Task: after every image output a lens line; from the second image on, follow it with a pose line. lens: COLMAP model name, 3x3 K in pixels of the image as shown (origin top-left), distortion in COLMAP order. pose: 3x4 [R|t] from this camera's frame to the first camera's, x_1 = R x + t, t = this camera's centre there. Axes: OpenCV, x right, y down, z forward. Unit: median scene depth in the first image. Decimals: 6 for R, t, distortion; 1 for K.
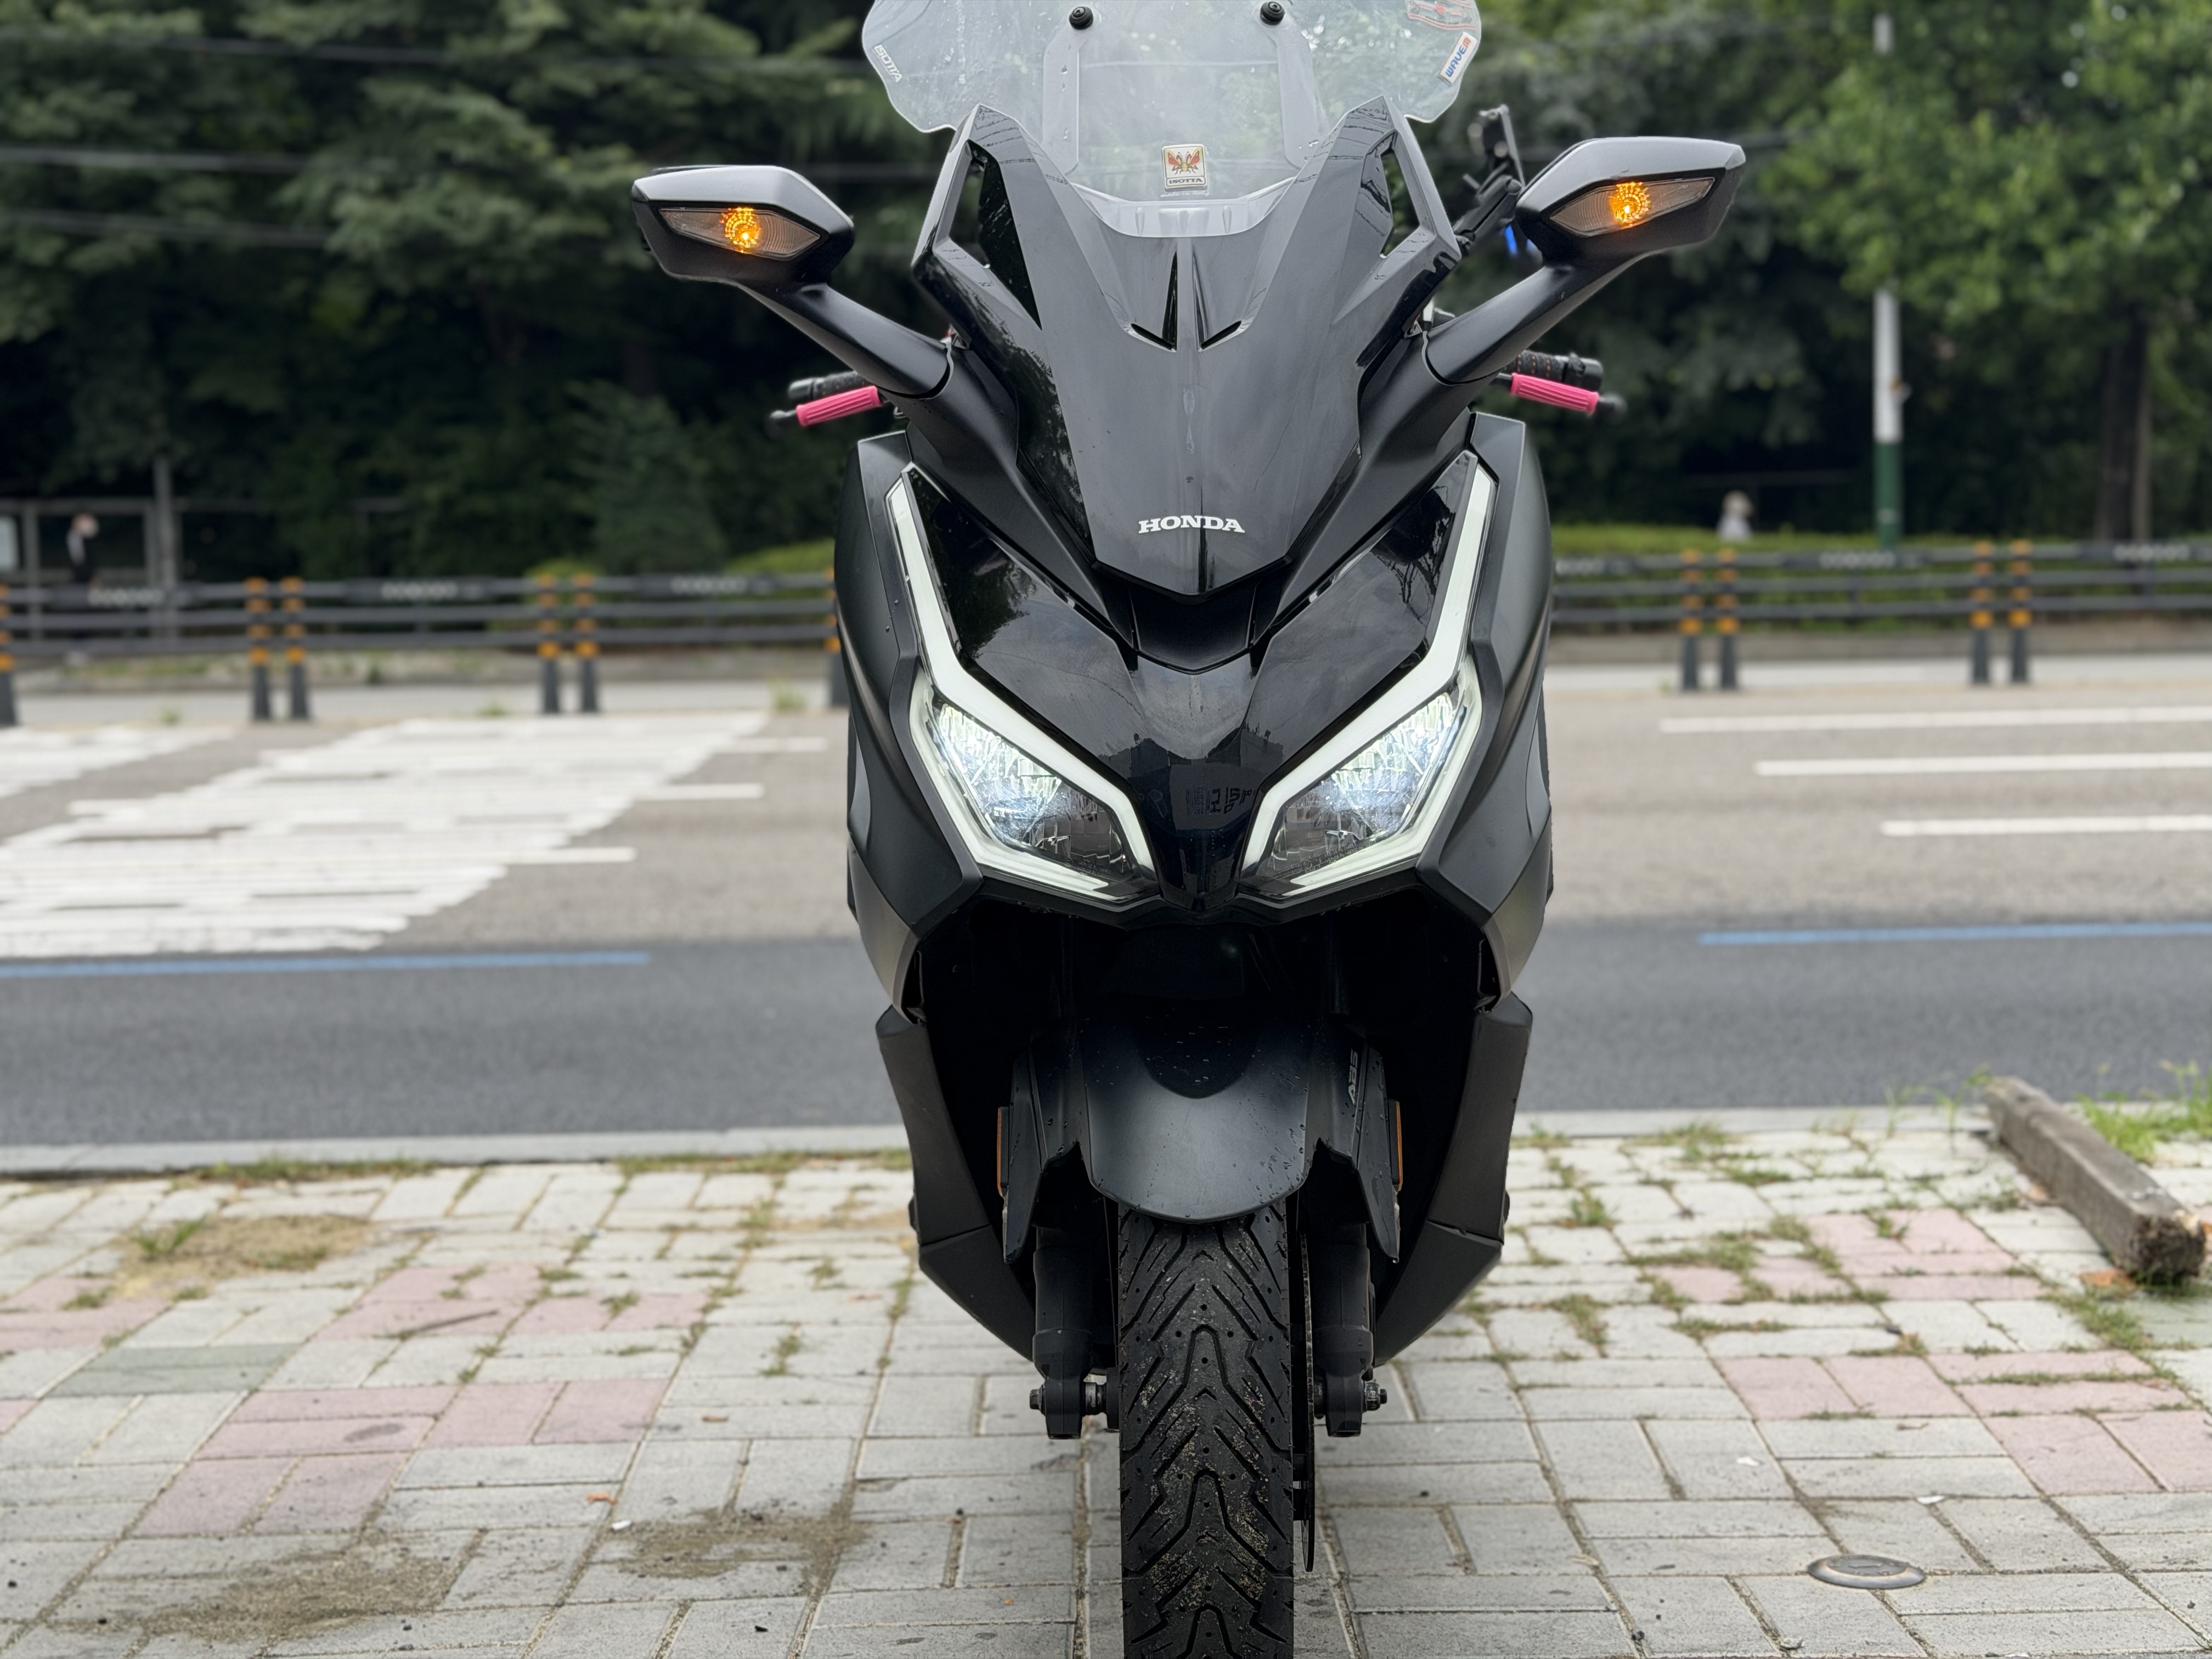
lens RADIAL K [[3094.4, 0, 1103.2], [0, 3094.4, 892.8], [0, 0, 1]] dist [0.201443, -0.491528]
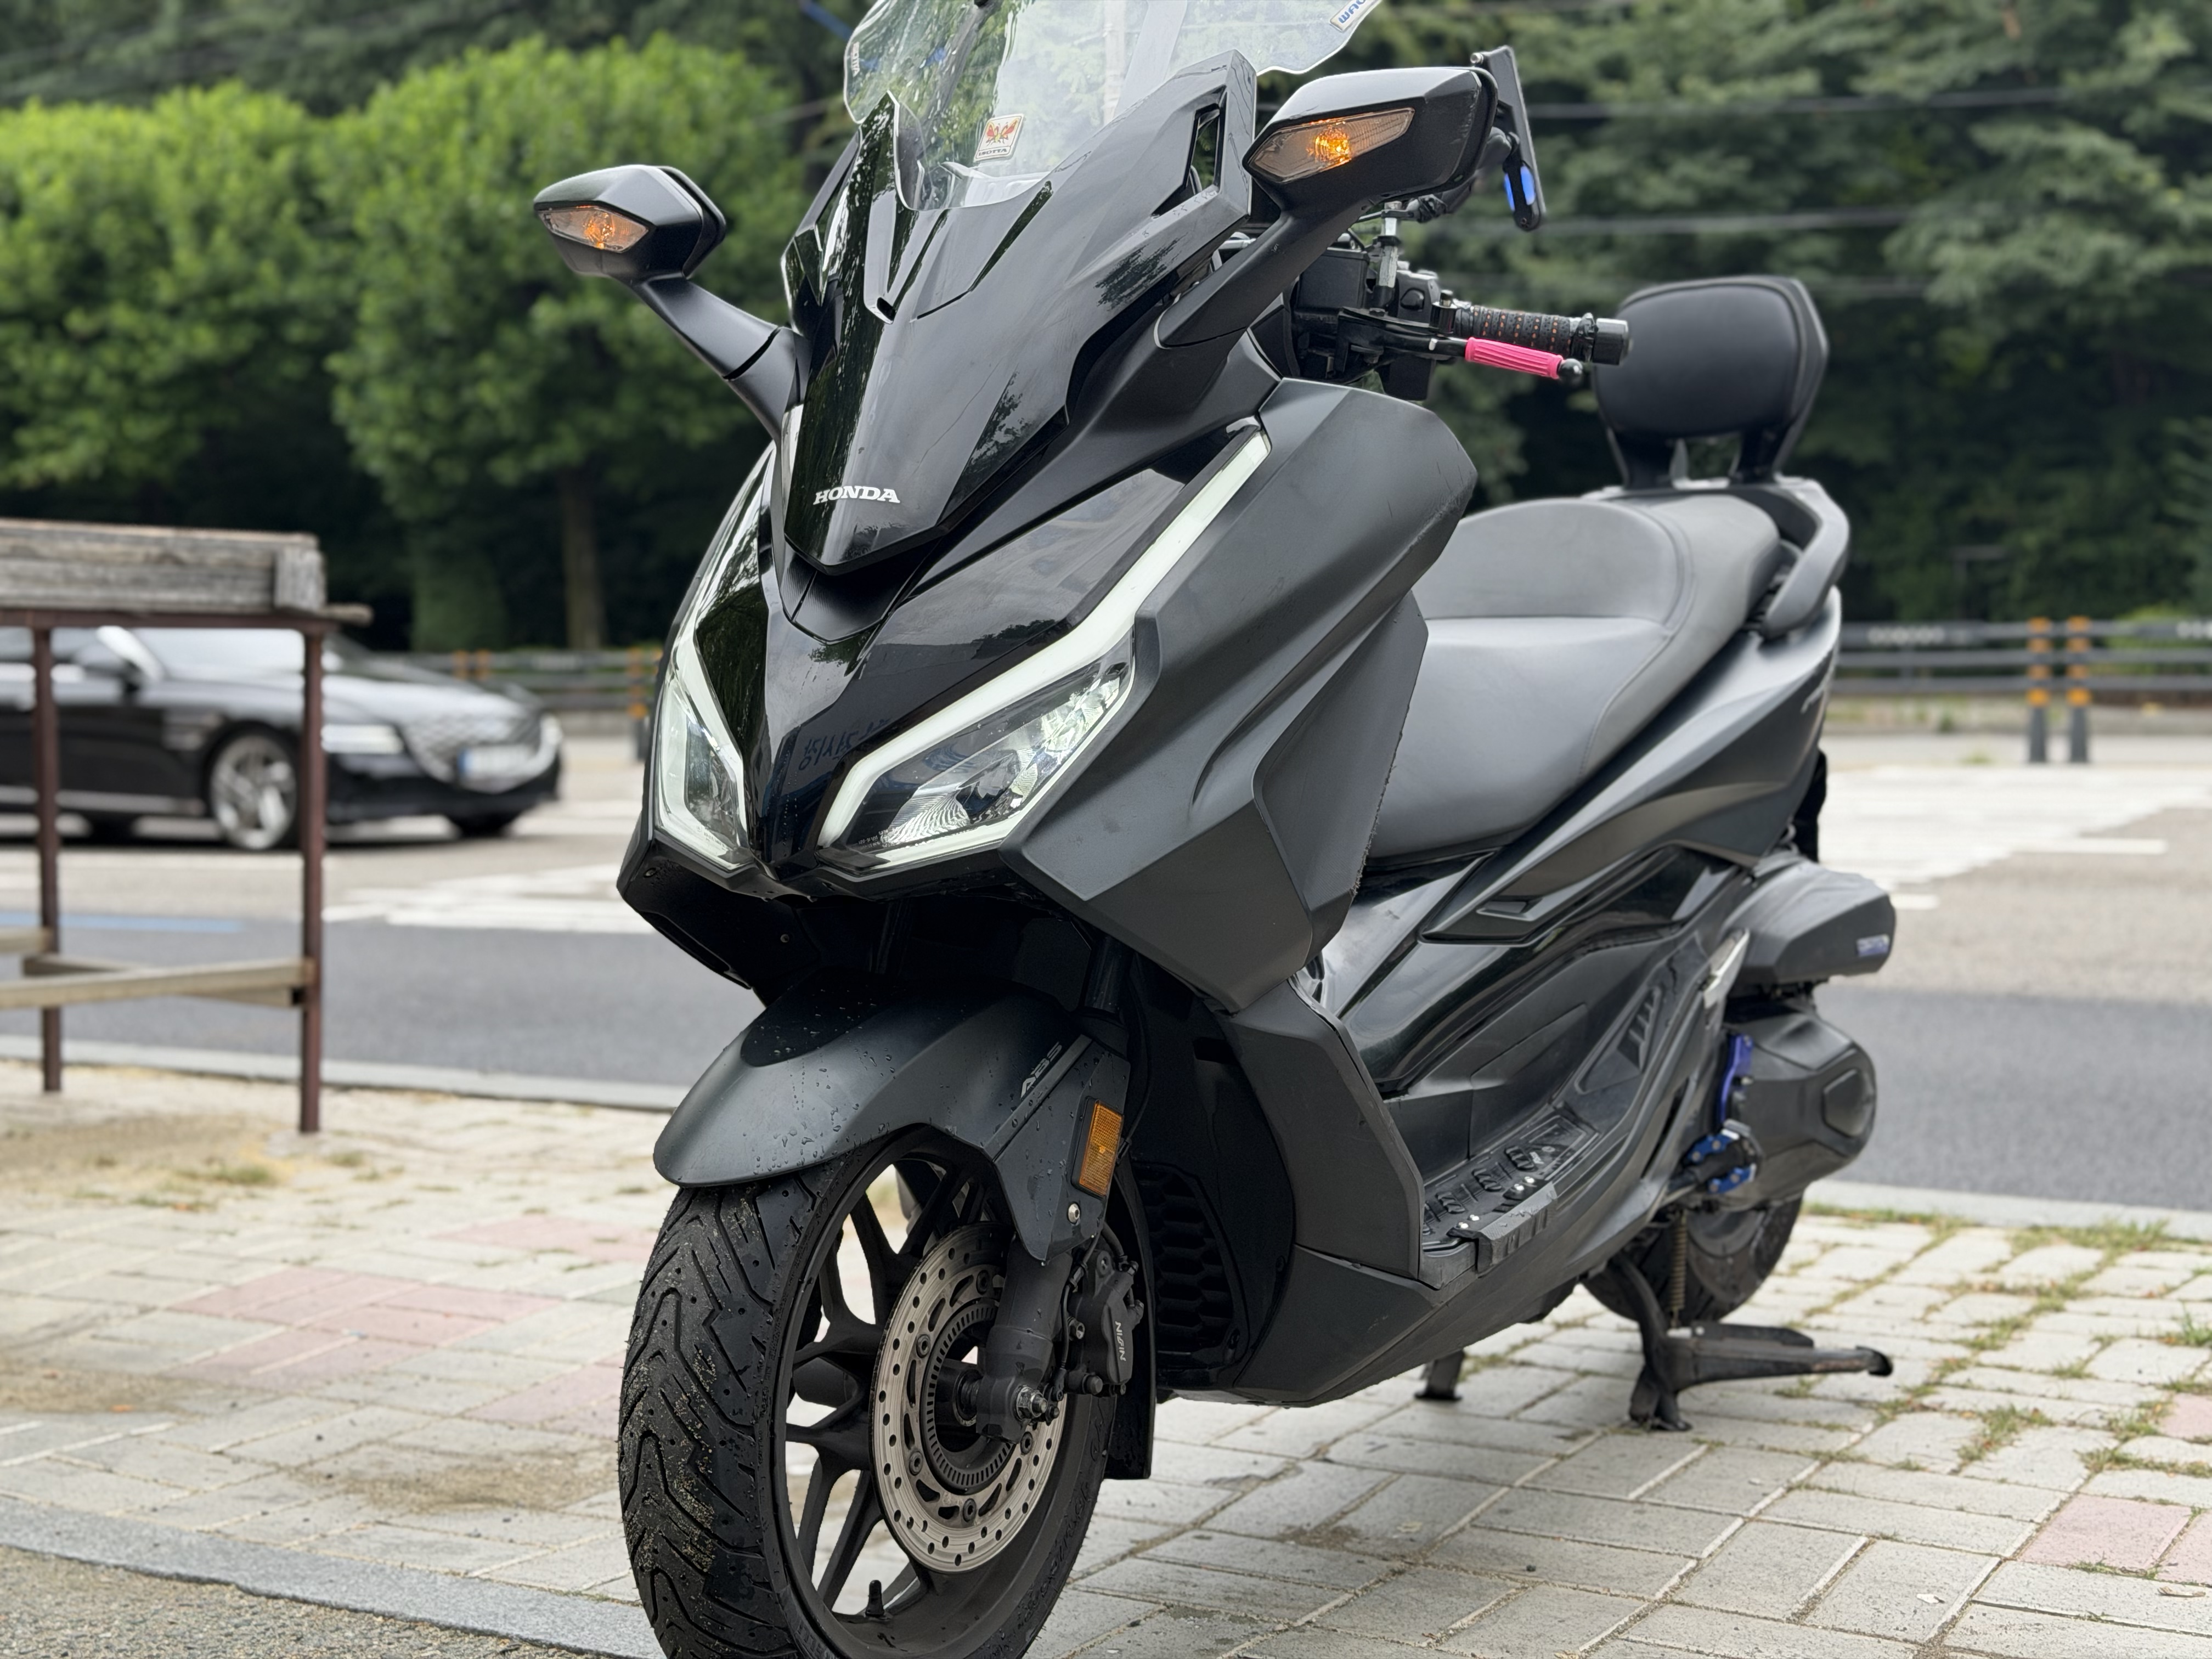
lens RADIAL K [[3094.4, 0, 1103.2], [0, 3094.4, 892.8], [0, 0, 1]] dist [0.201443, -0.491528]
pose [[0.860085, 0.051185, -0.507577, 0.187309], [-0.059920, 0.998203, -0.000874, 0.001345], [0.506620, 0.031165, 0.861606, 0.058046]]
